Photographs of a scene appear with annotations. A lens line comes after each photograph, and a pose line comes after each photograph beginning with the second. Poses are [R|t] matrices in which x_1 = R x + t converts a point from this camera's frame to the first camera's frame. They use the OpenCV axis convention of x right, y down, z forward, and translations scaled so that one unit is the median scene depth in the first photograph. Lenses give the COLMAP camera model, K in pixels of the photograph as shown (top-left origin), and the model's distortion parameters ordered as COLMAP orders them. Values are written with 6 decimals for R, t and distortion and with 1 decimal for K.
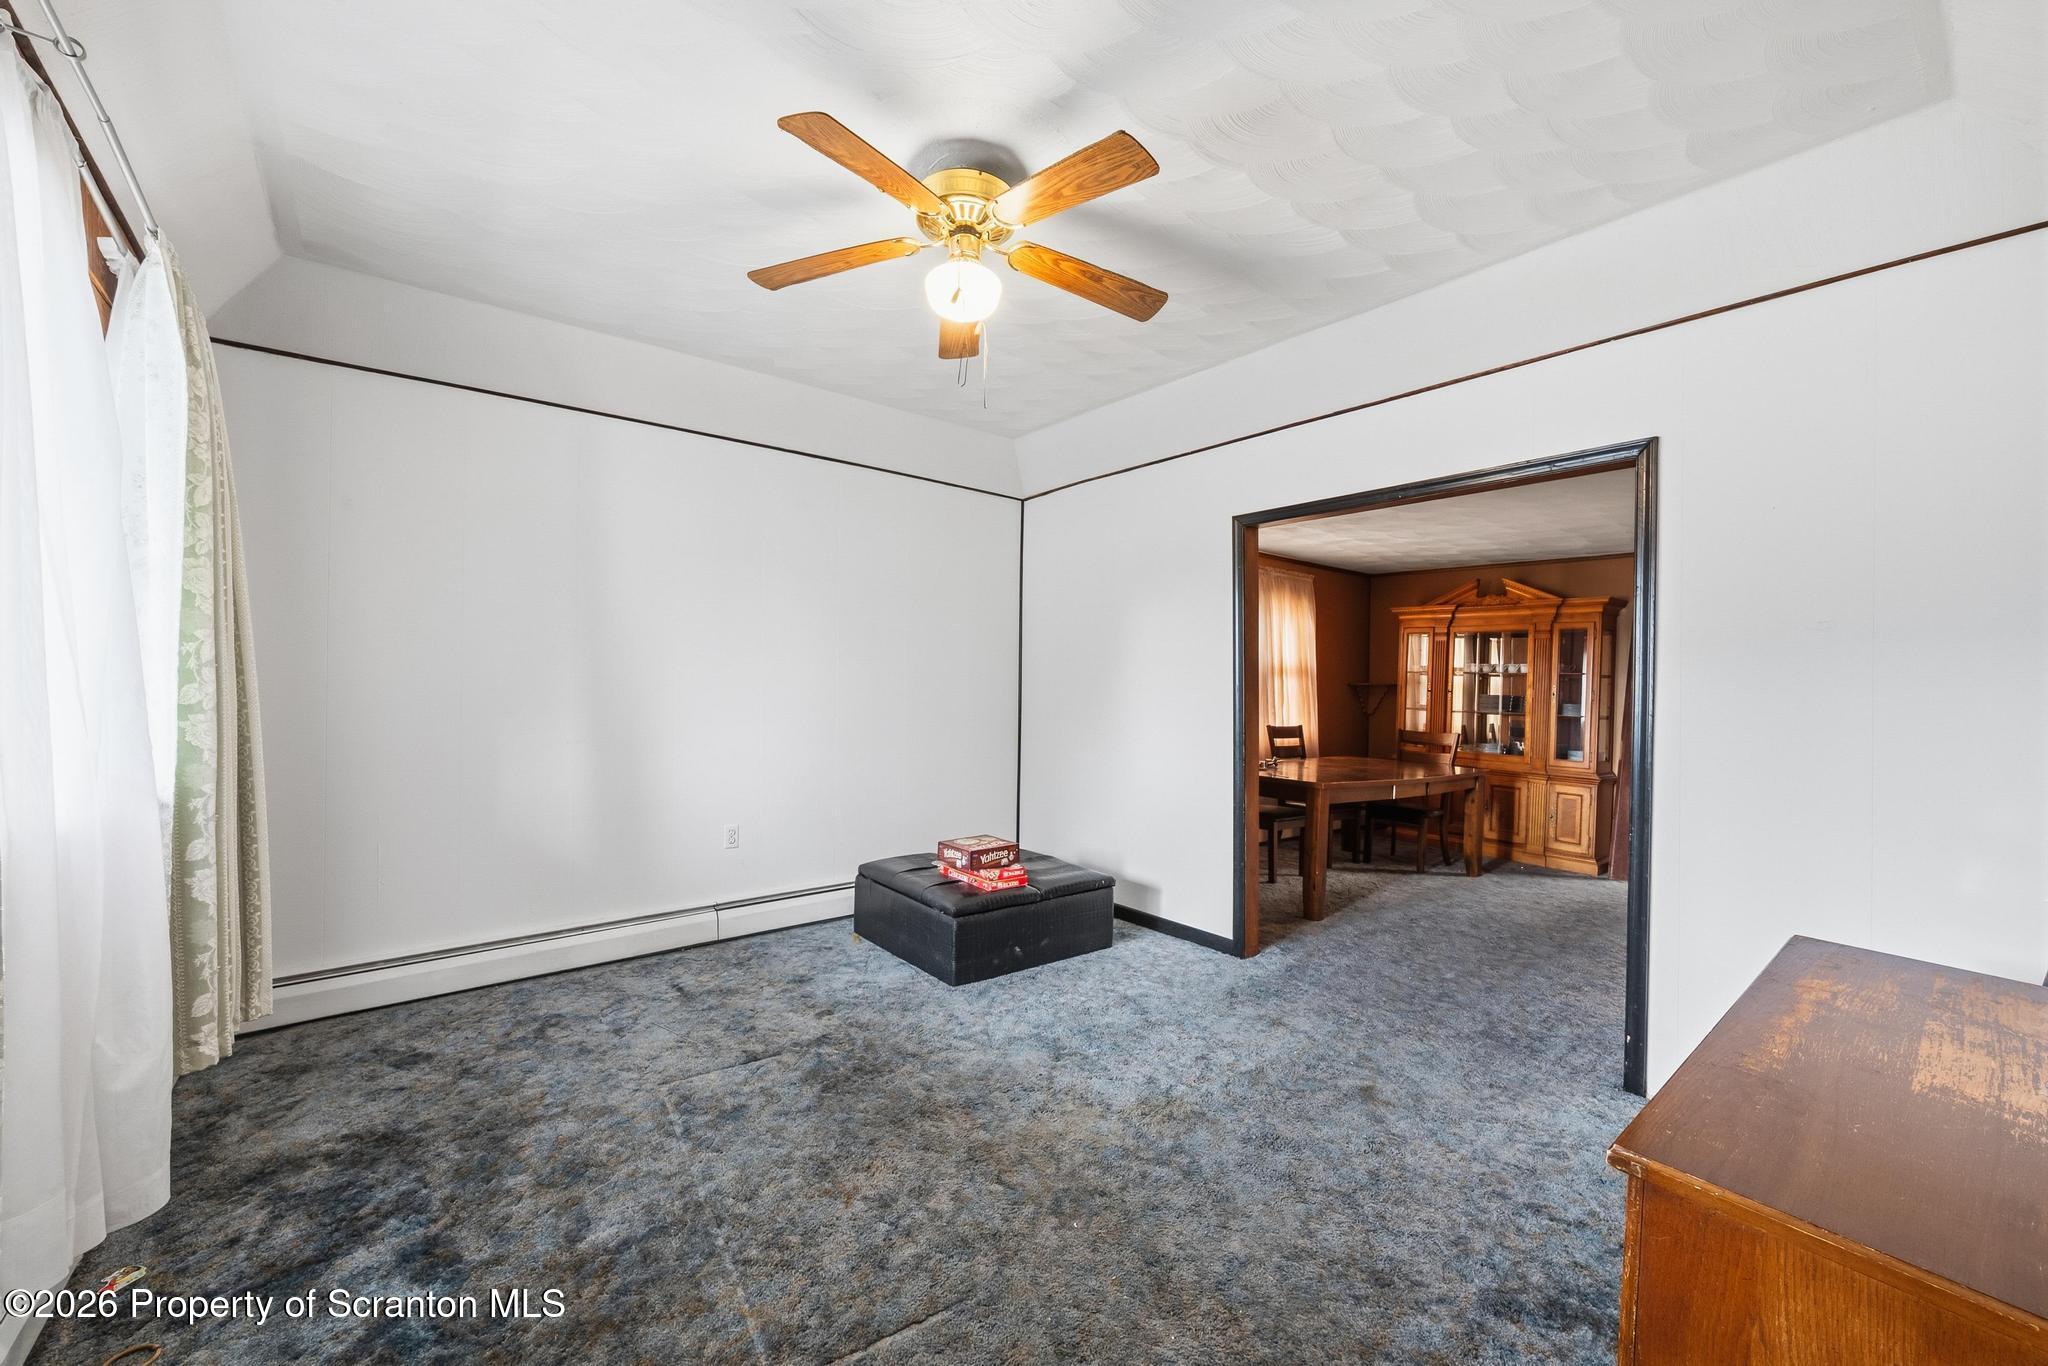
lens RADIAL K [[807.1, 0, 1025.6], [0, 807.1, 674.4], [0, 0, 1]] dist [0.000483, 0.000239]
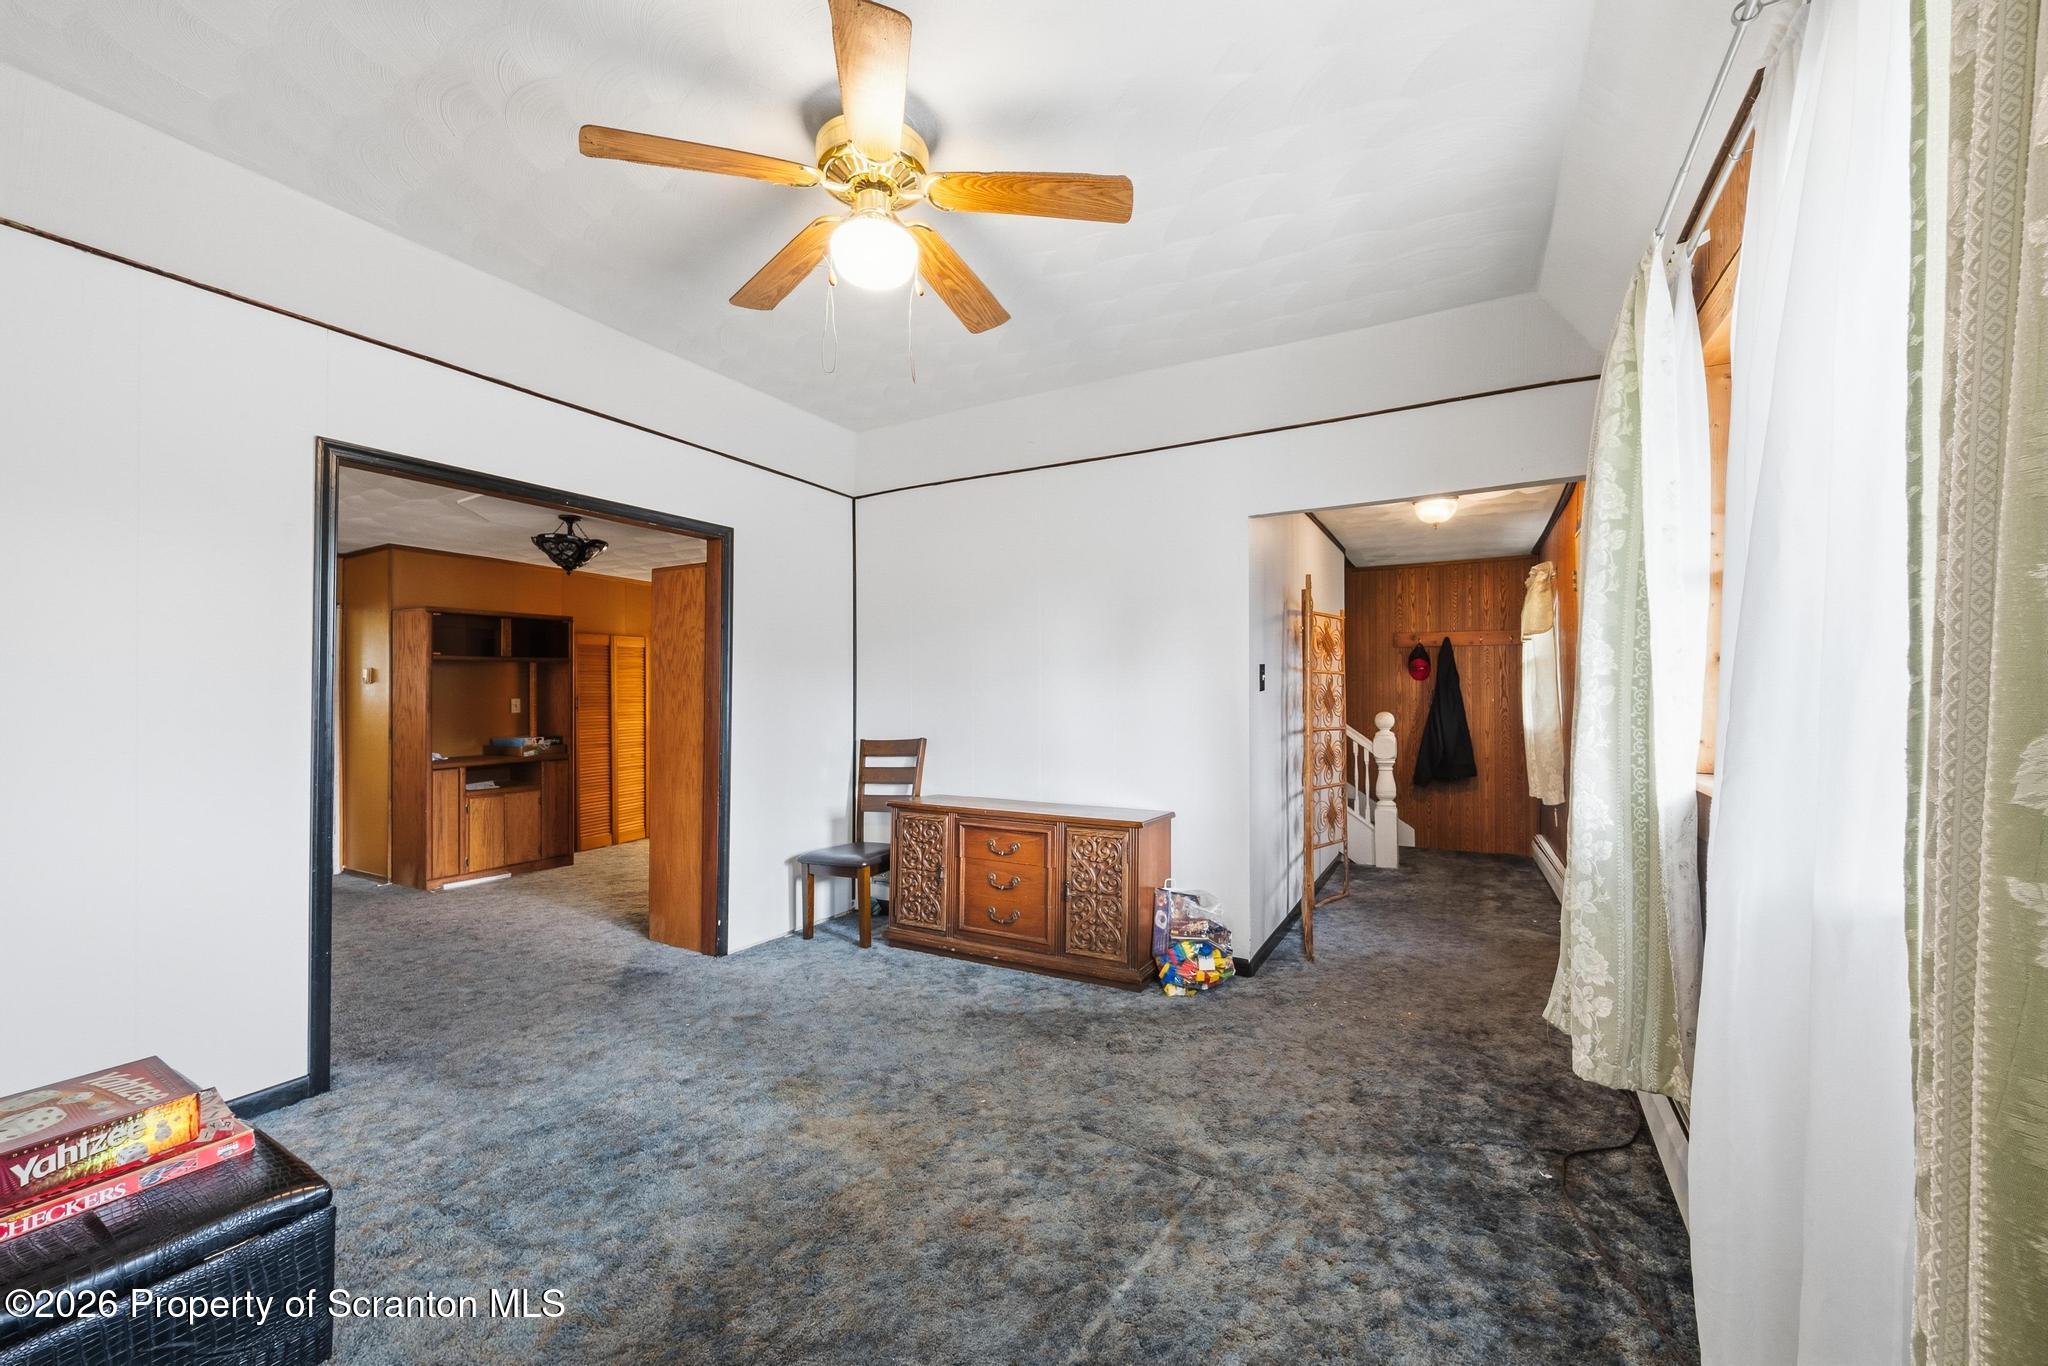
lens RADIAL K [[807.1, 0, 1024.1], [0, 807.1, 696.8], [0, 0, 1]] dist [0.000483, 0.000239]
pose [[-0.389221, -0.015341, 0.921017, -0.739279], [-0.016668, 0.999815, 0.009610, 0.003098], [-0.920994, -0.011611, -0.389404, 0.920702]]
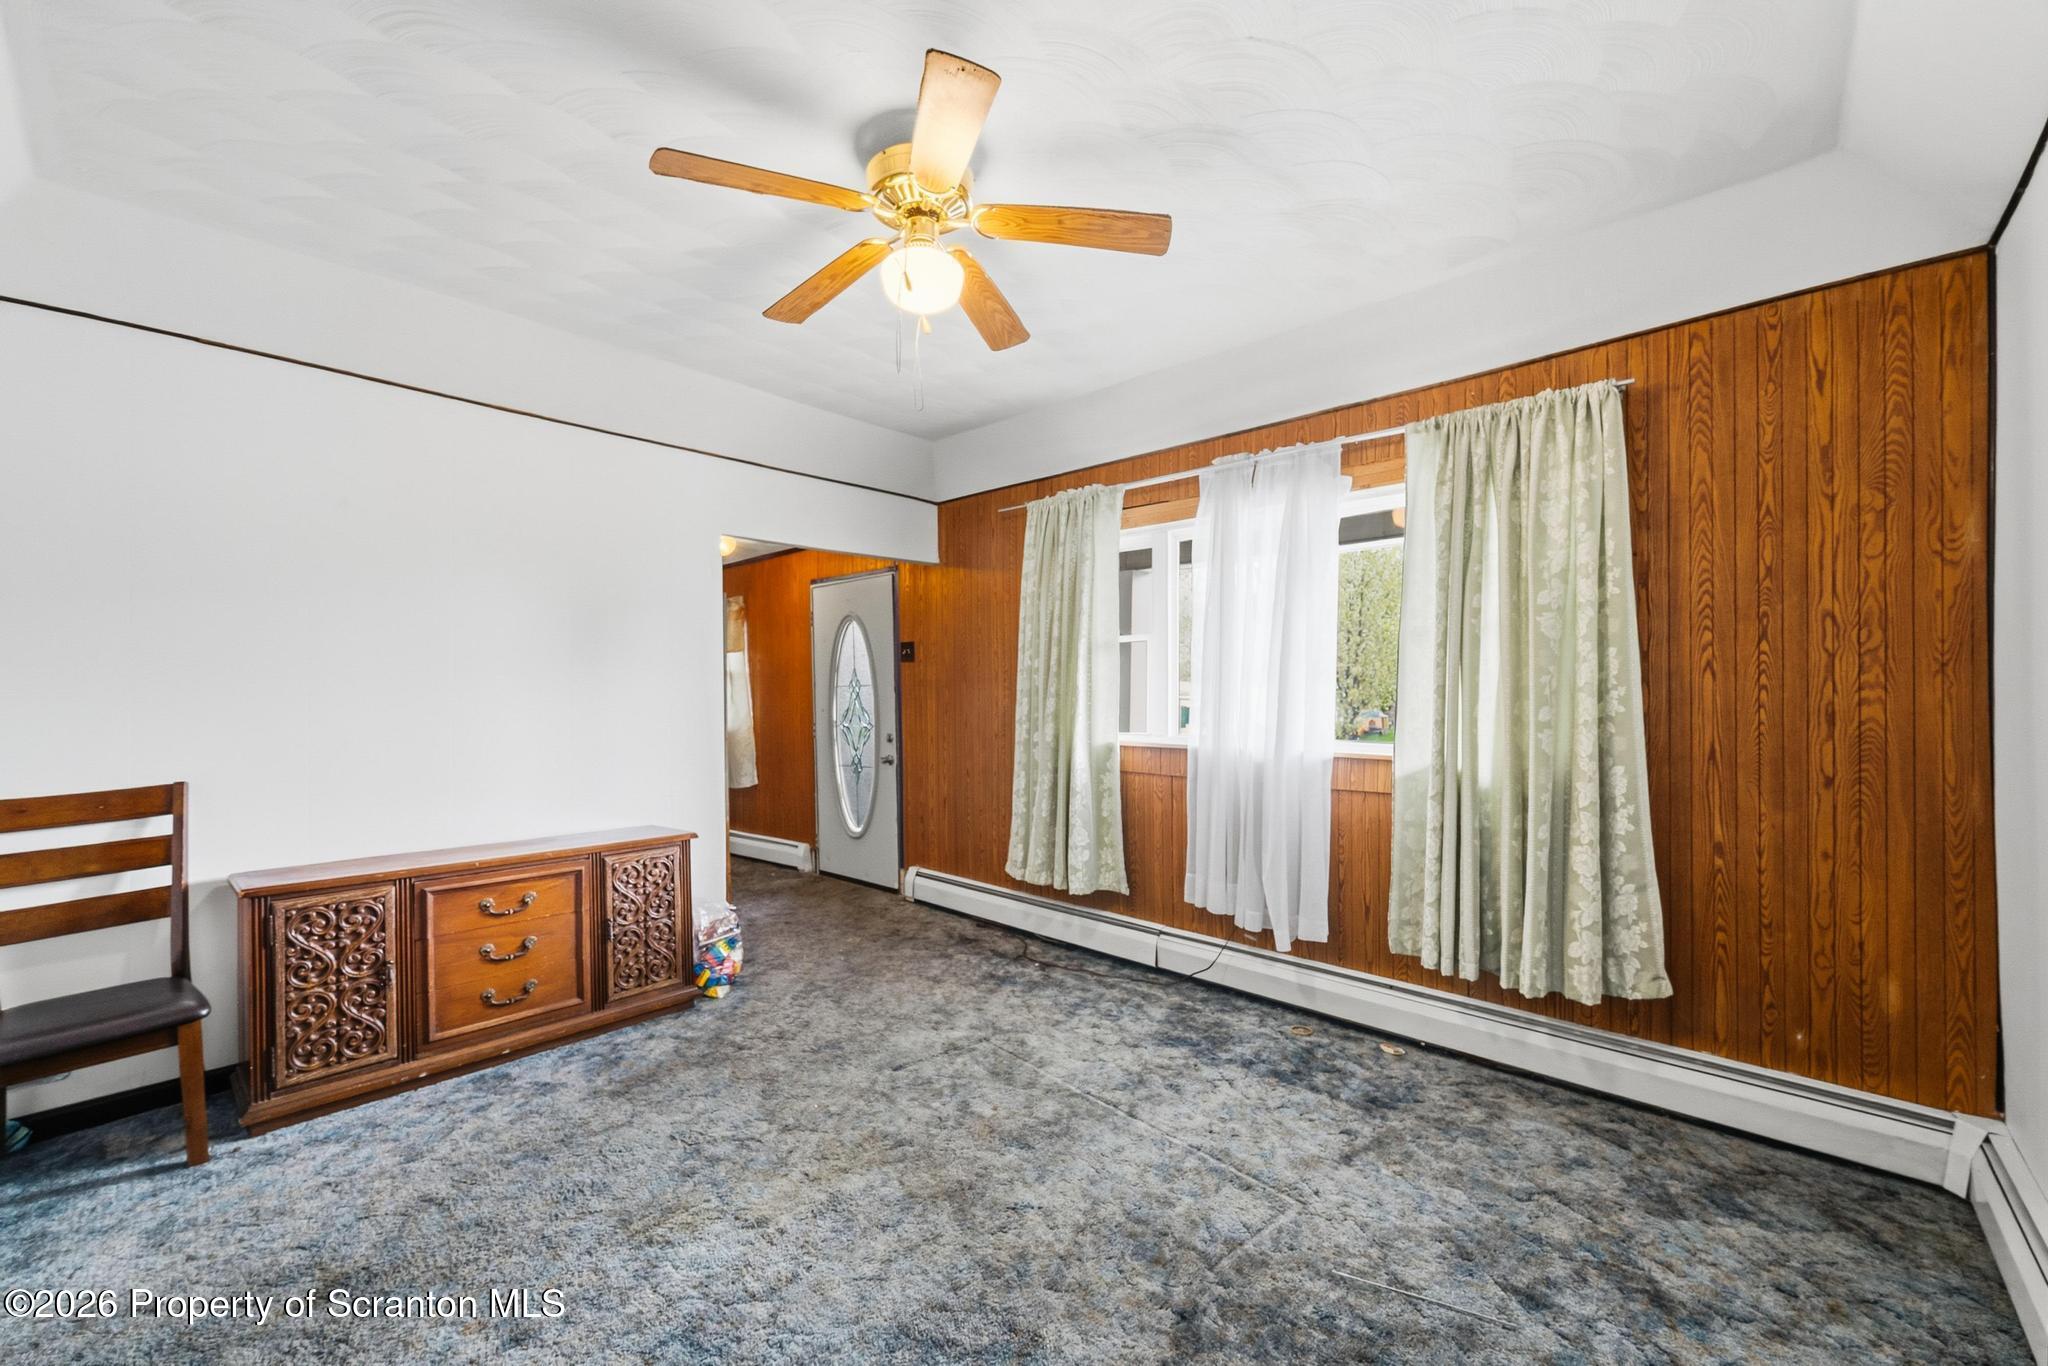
lens RADIAL K [[807.1, 0, 1059.1], [0, 807.1, 702.1], [0, 0, 1]] dist [0.000483, 0.000239]
pose [[-0.983253, -0.010183, -0.181961, -0.051941], [-0.009216, 0.999939, -0.006160, 0.010810], [0.182012, -0.004380, -0.983286, 1.506724]]
